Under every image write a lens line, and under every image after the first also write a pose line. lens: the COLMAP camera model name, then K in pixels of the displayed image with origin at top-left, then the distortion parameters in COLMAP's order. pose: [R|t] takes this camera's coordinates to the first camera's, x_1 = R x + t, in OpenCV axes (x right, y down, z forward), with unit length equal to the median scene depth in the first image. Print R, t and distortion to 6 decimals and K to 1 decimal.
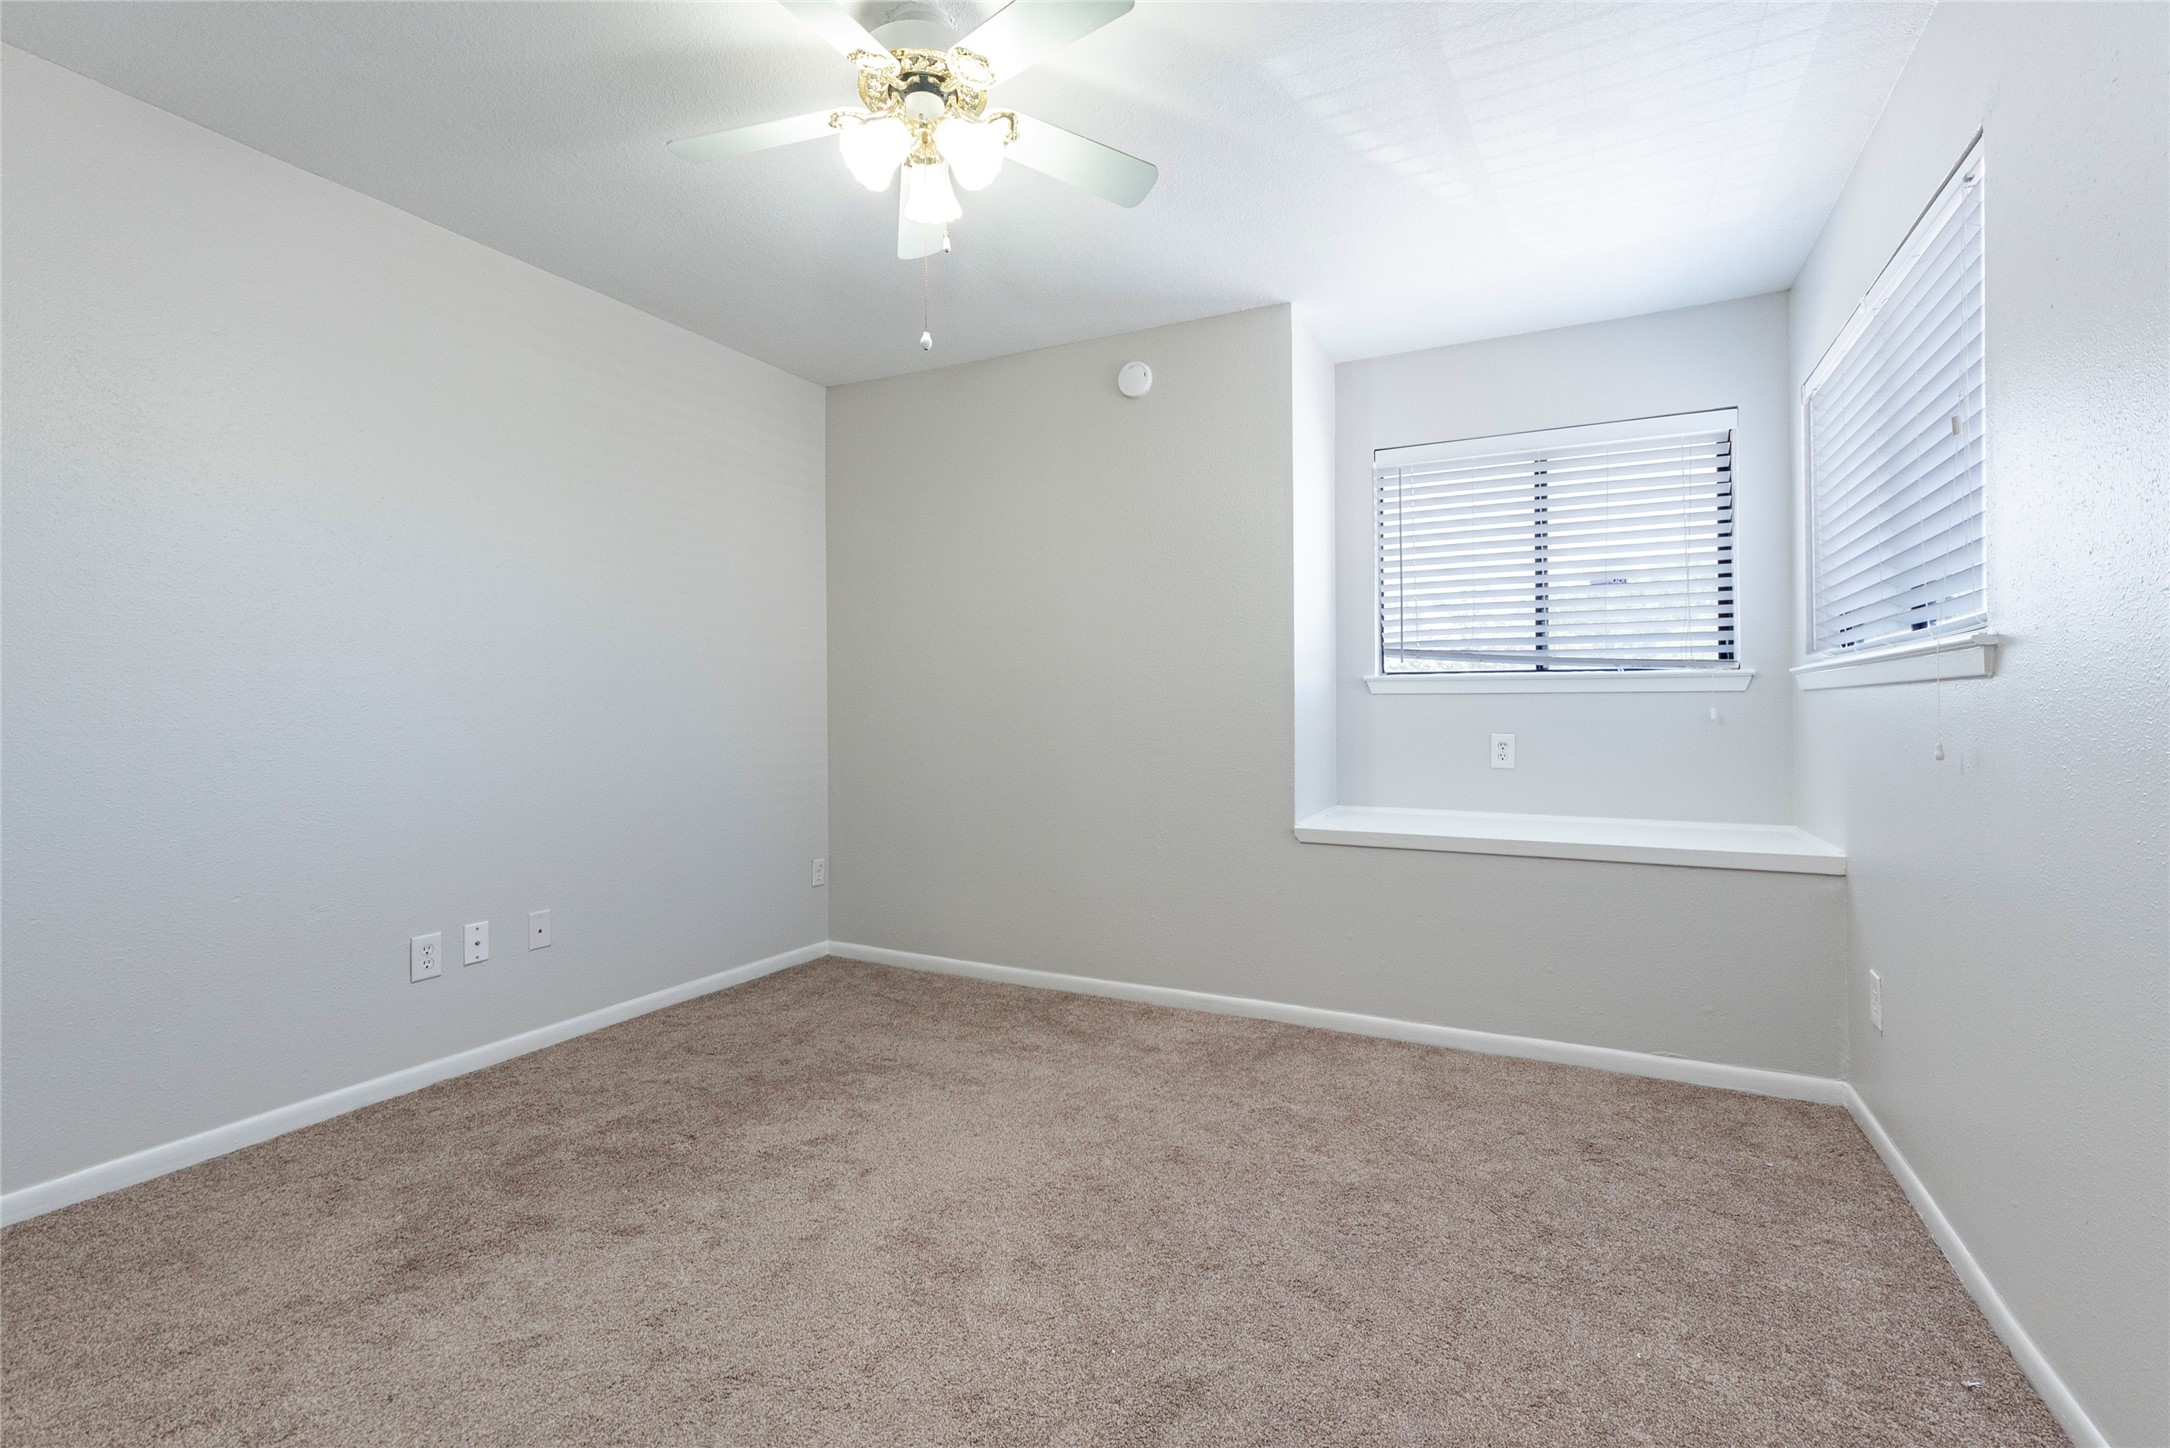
lens RADIAL K [[994.1, 0, 1092.2], [0, 994.1, 716.7], [0, 0, 1]] dist [-0.001965, -0.001186]
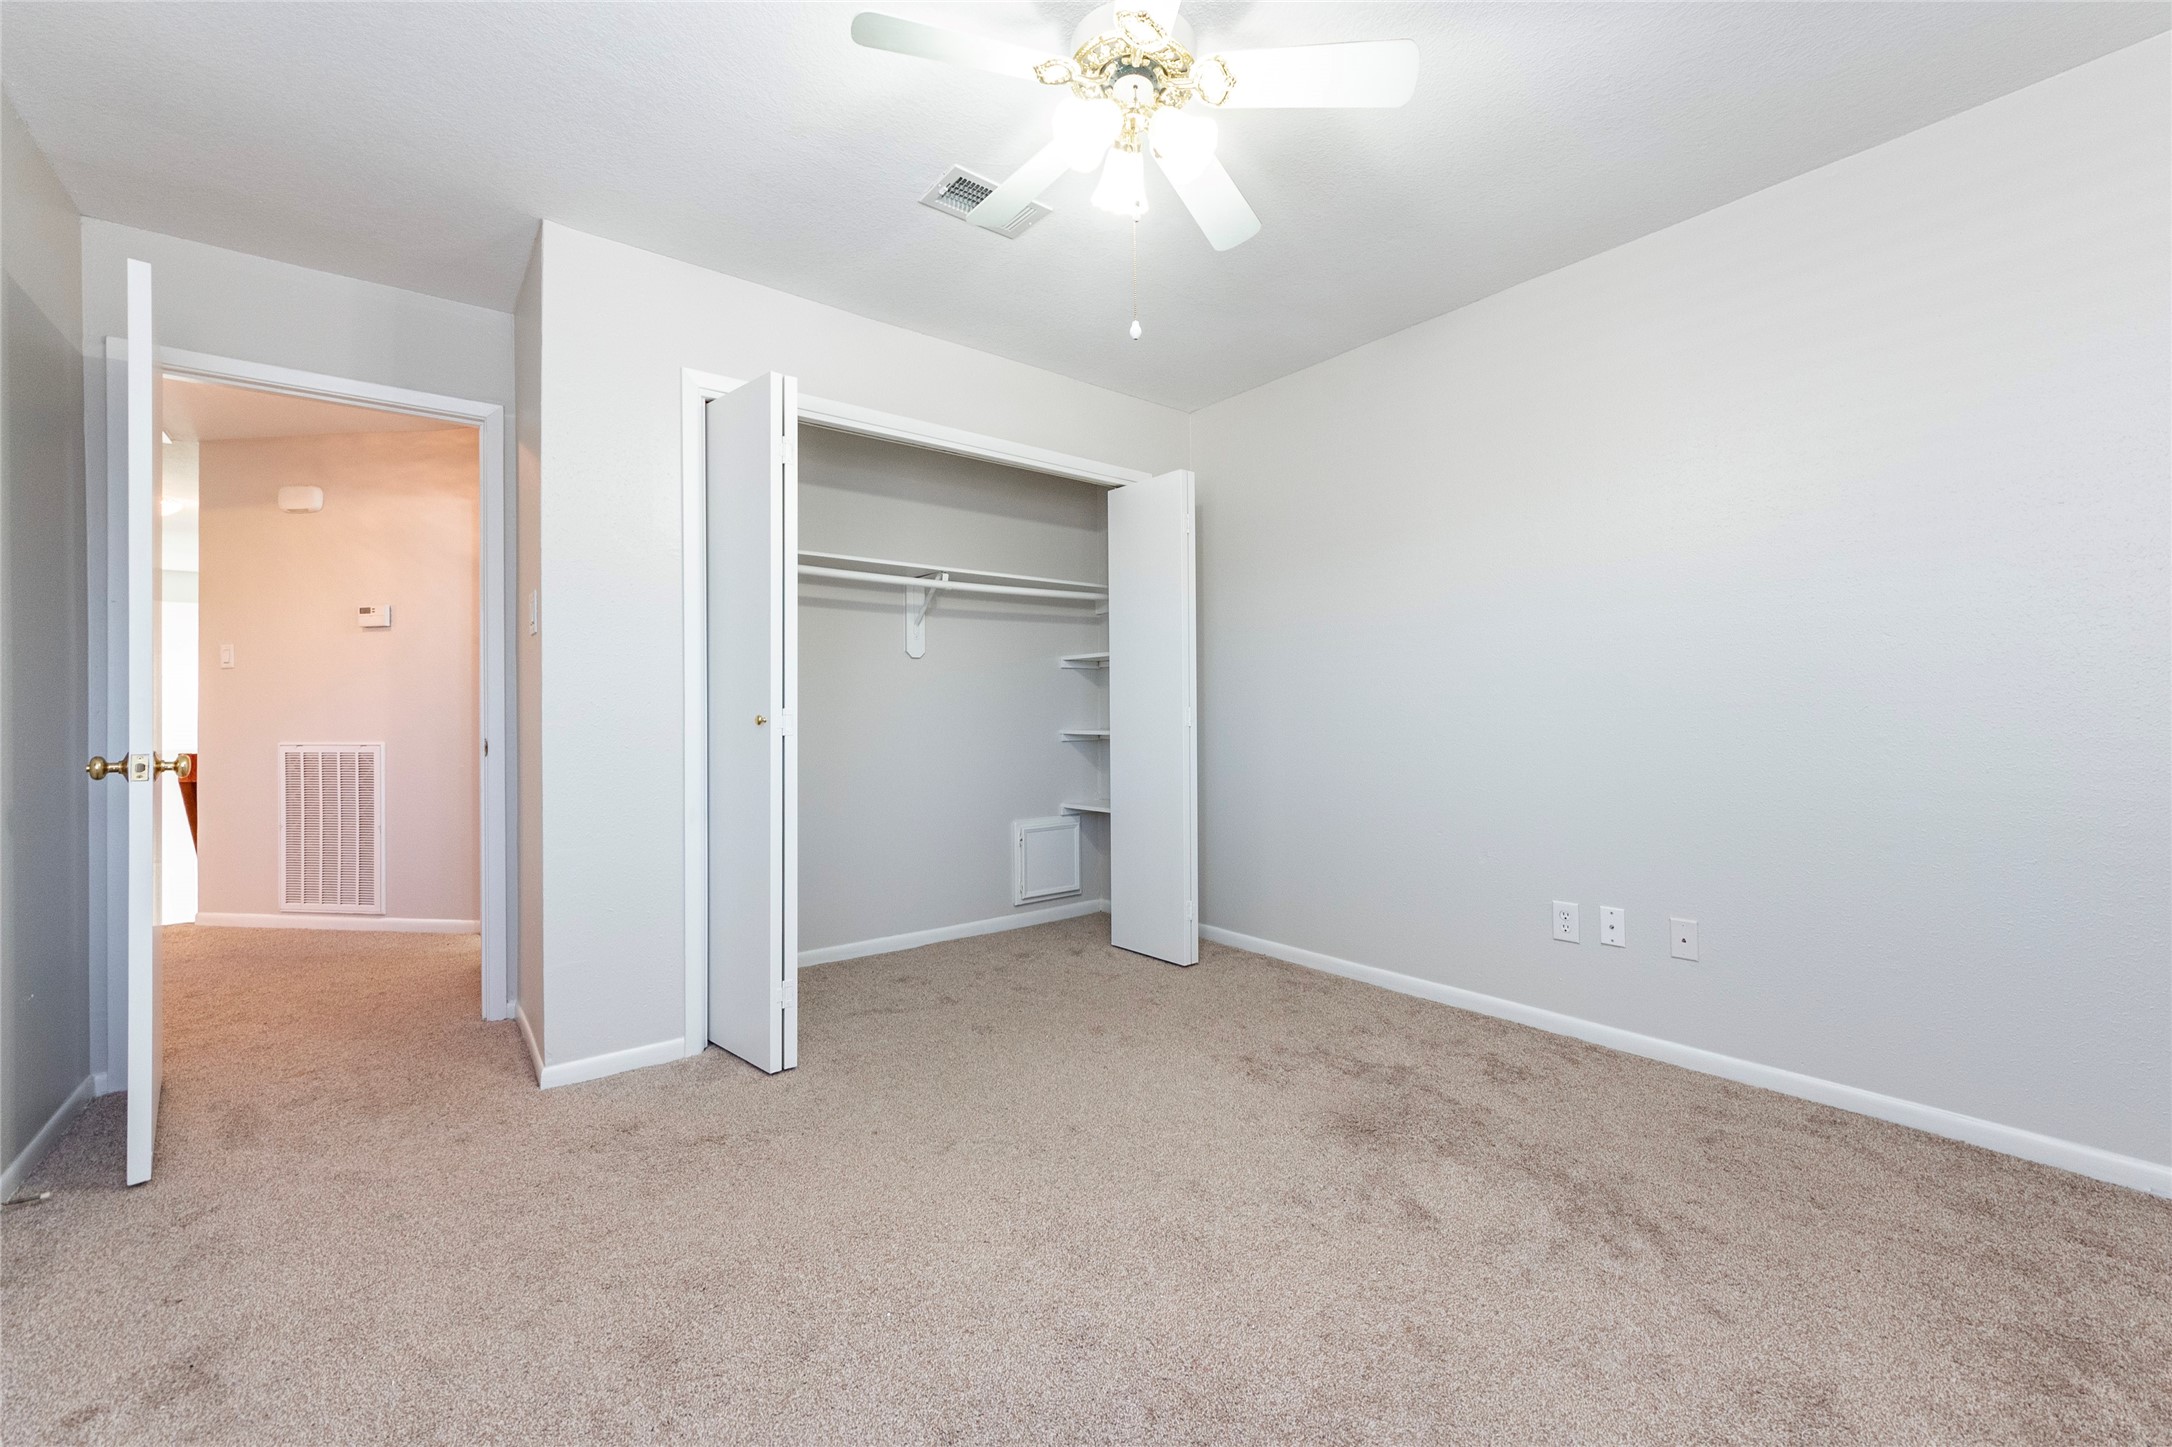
lens RADIAL K [[848.9, 0, 1090.0], [0, 848.9, 715.7], [0, 0, 1]] dist [0.002287, -0.000441]
pose [[-0.405841, 0.007293, -0.913915, 0.424430], [0.000088, 0.999968, 0.007940, -0.000742], [0.913944, 0.003142, -0.405829, 0.878516]]
